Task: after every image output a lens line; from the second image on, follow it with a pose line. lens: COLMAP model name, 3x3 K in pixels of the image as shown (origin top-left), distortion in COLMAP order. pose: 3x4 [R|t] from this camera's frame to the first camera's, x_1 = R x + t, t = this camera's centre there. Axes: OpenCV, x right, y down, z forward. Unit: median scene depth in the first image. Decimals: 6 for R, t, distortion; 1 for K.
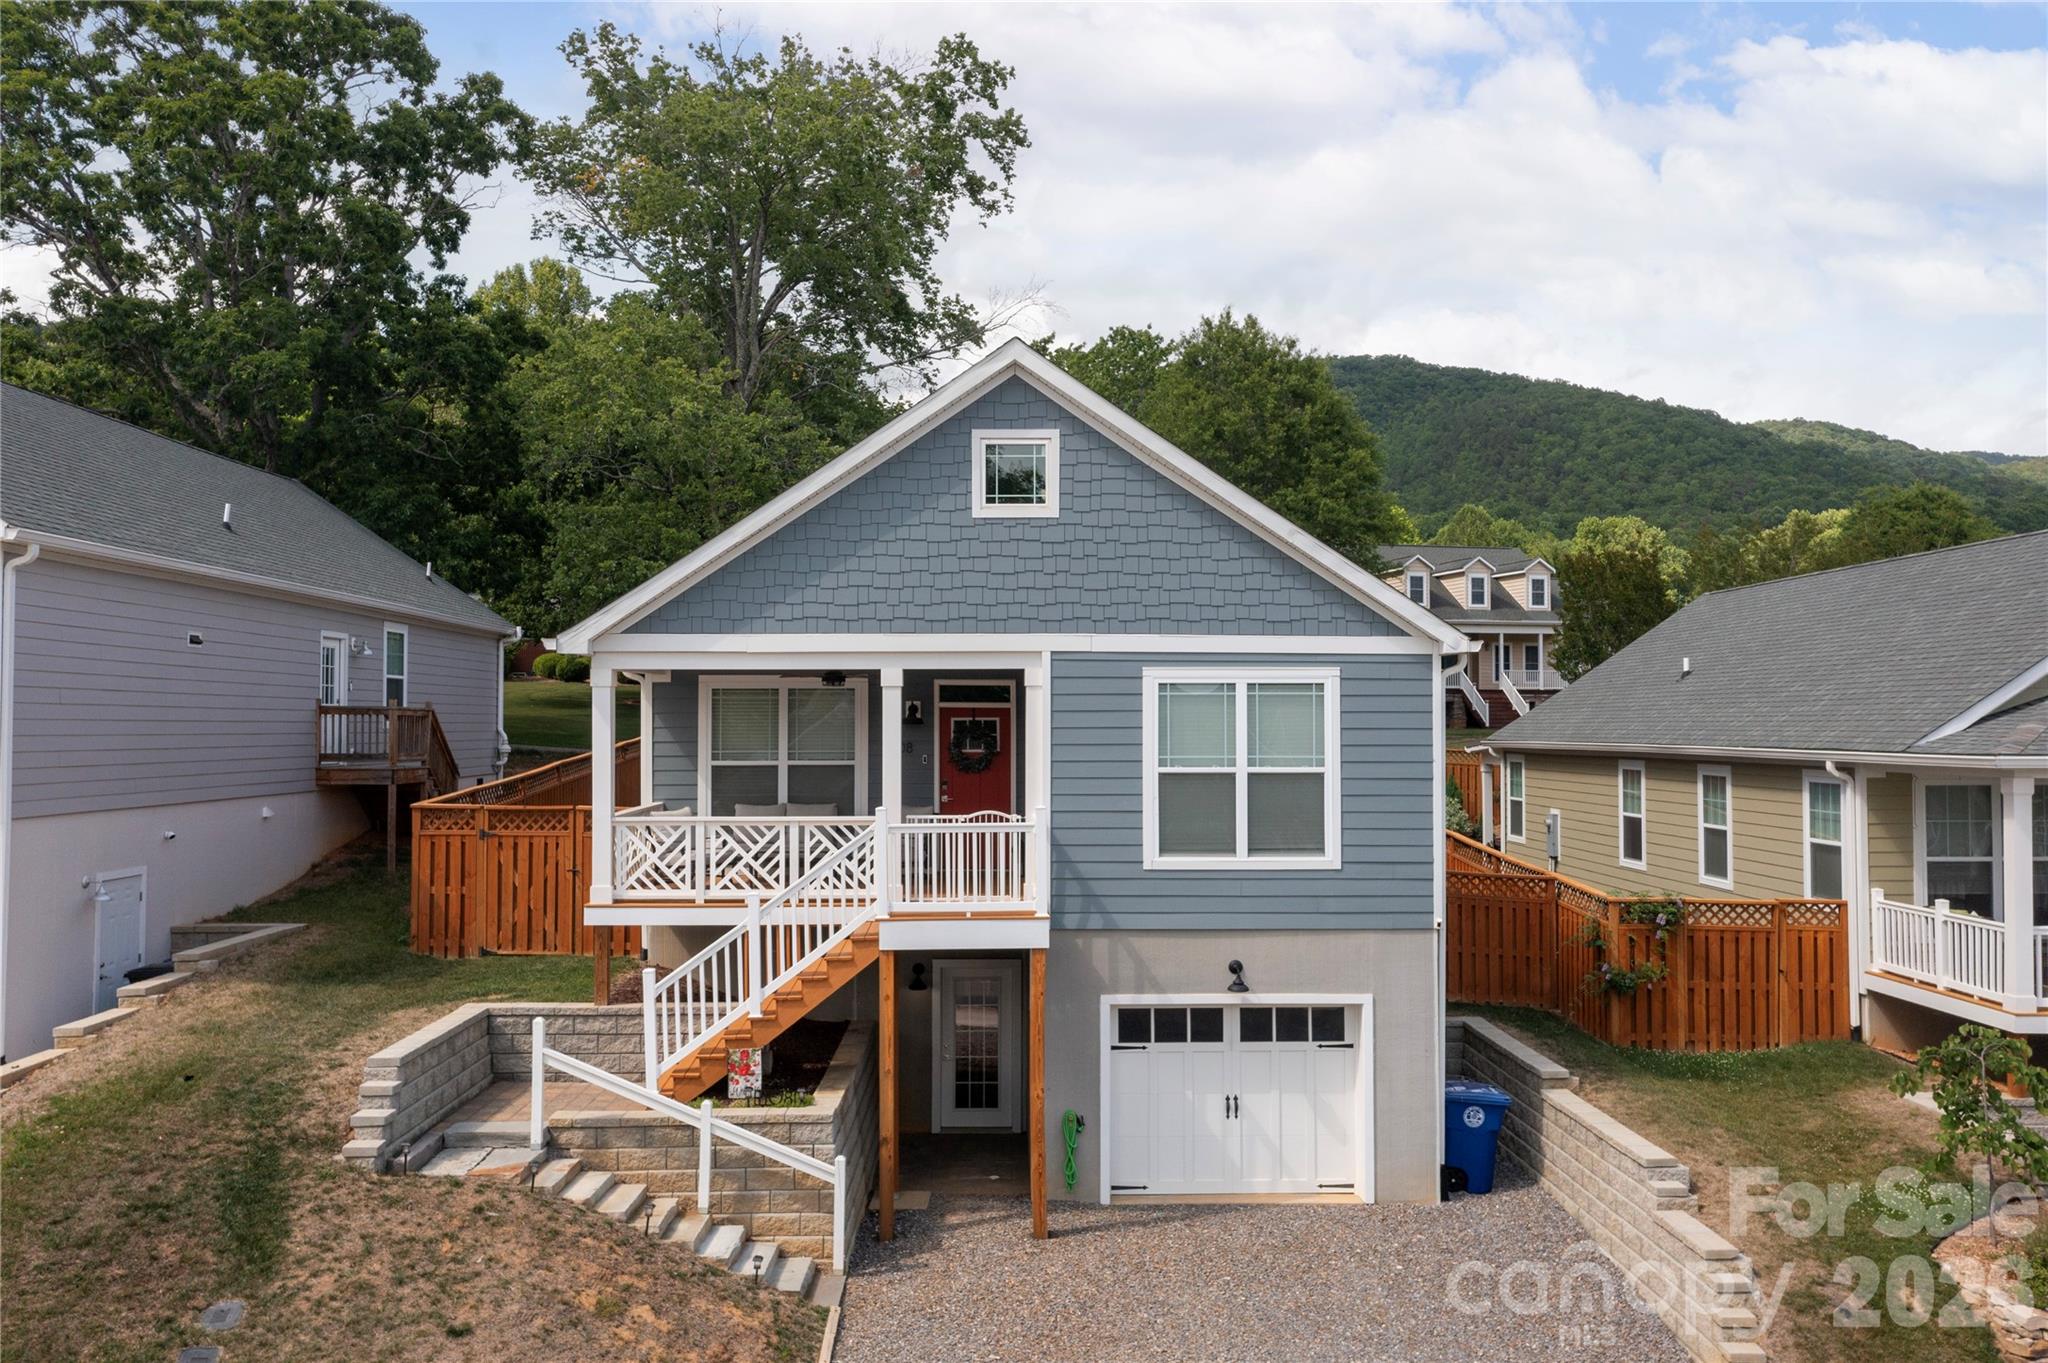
lens RADIAL K [[1666.1, 0, 1015.9], [0, 1666.1, 676.4], [0, 0, 1]] dist [0.000438, 0.016196]
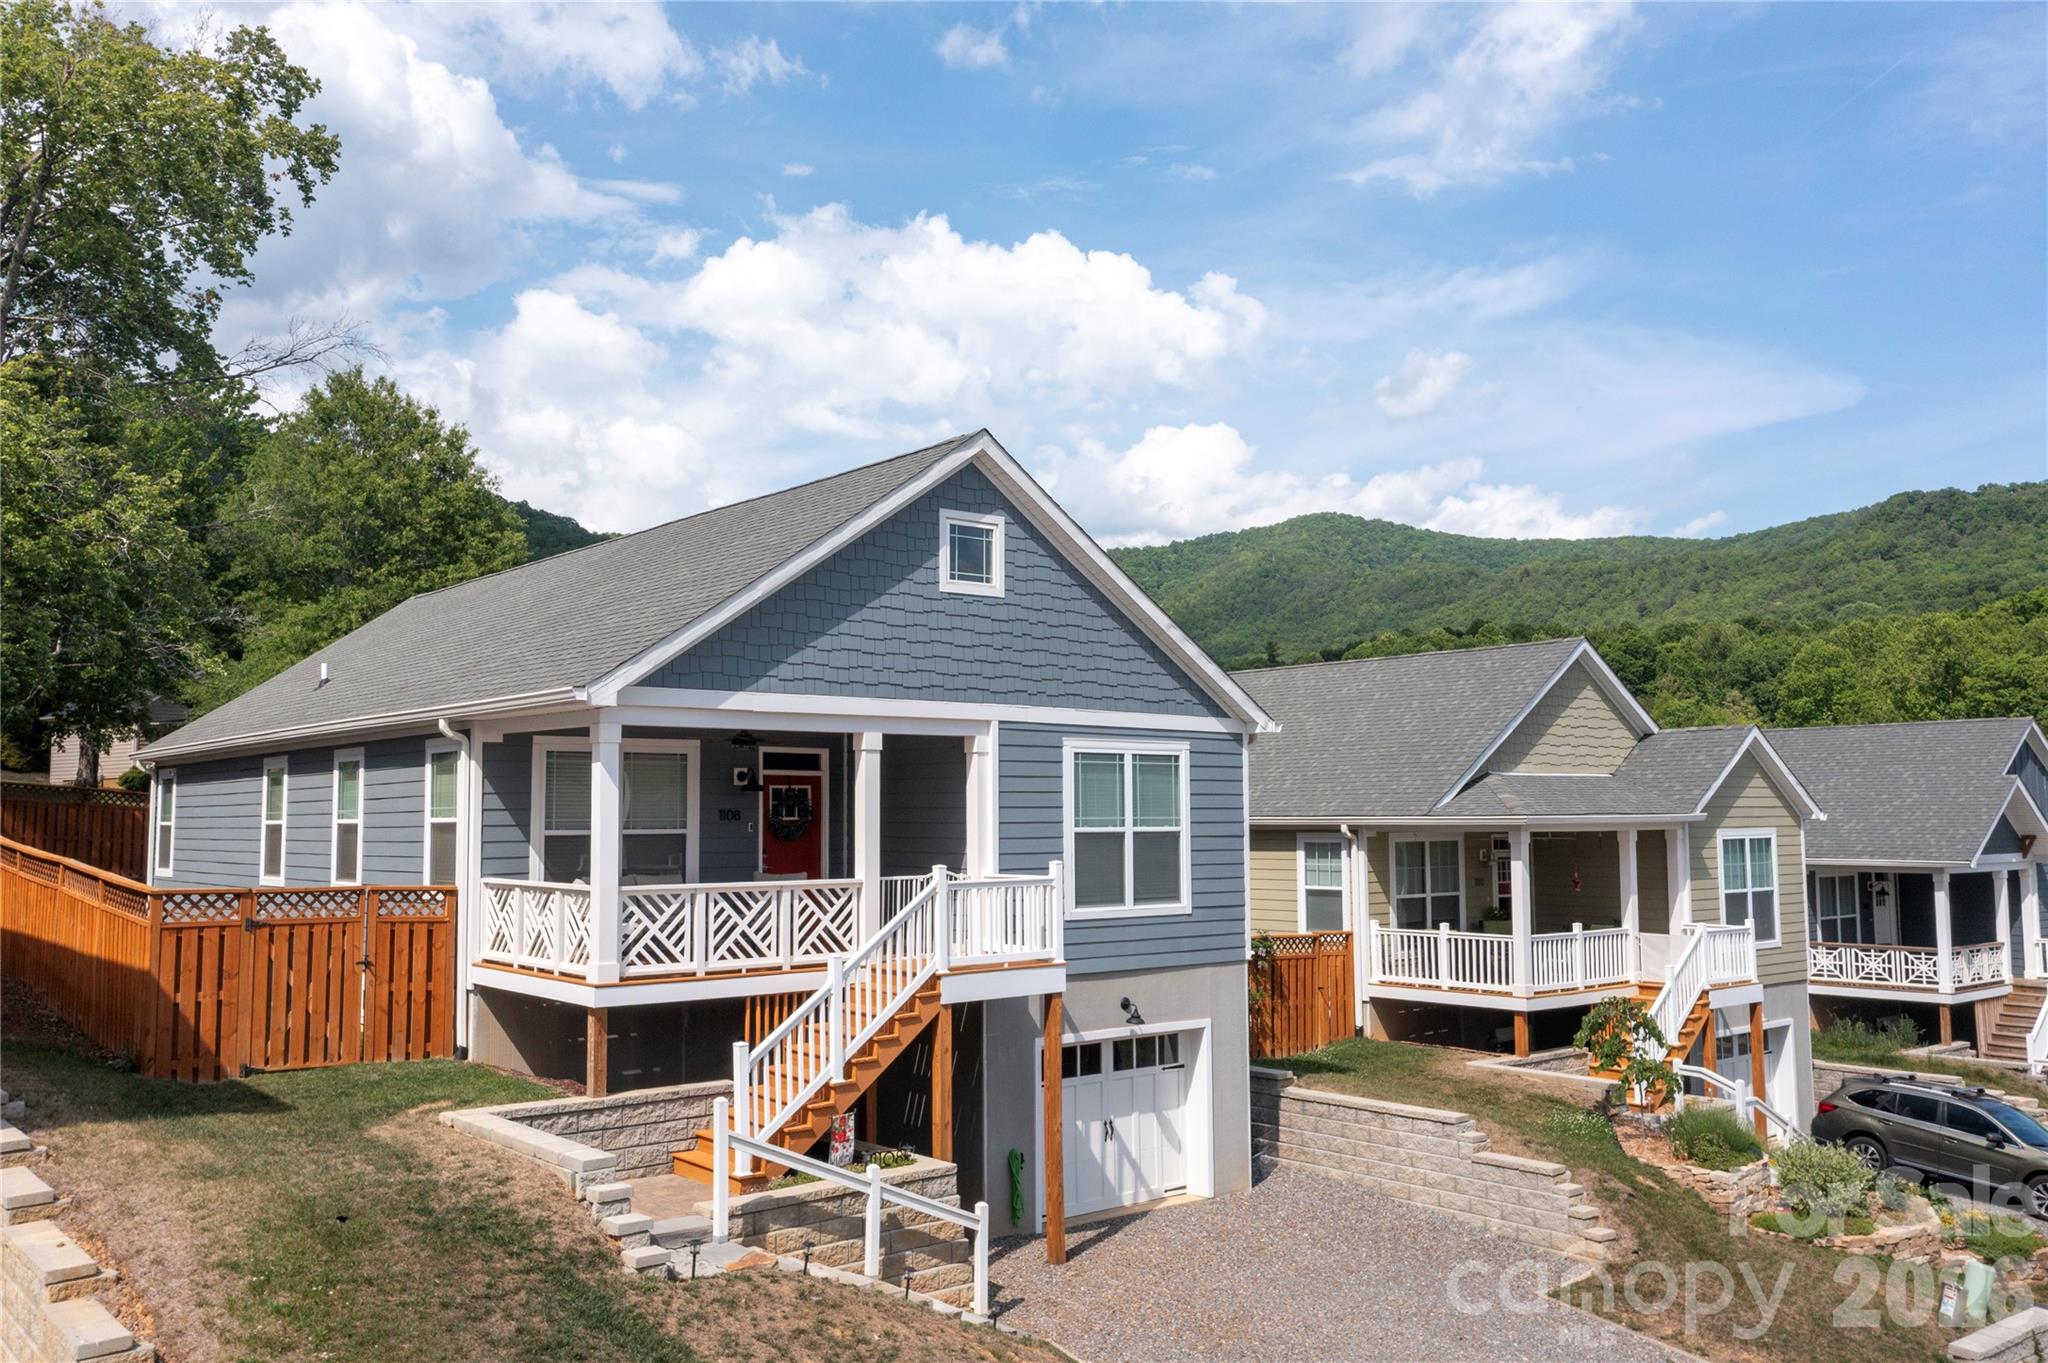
lens RADIAL K [[1691.9, 0, 1031.8], [0, 1691.9, 677.7], [0, 0, 1]] dist [0.003593, 0.011946]
pose [[0.776987, 0.049204, 0.627591, -0.650142], [-0.013482, 0.998013, -0.061554, 0.024379], [-0.629372, 0.039366, 0.776106, 0.134359]]
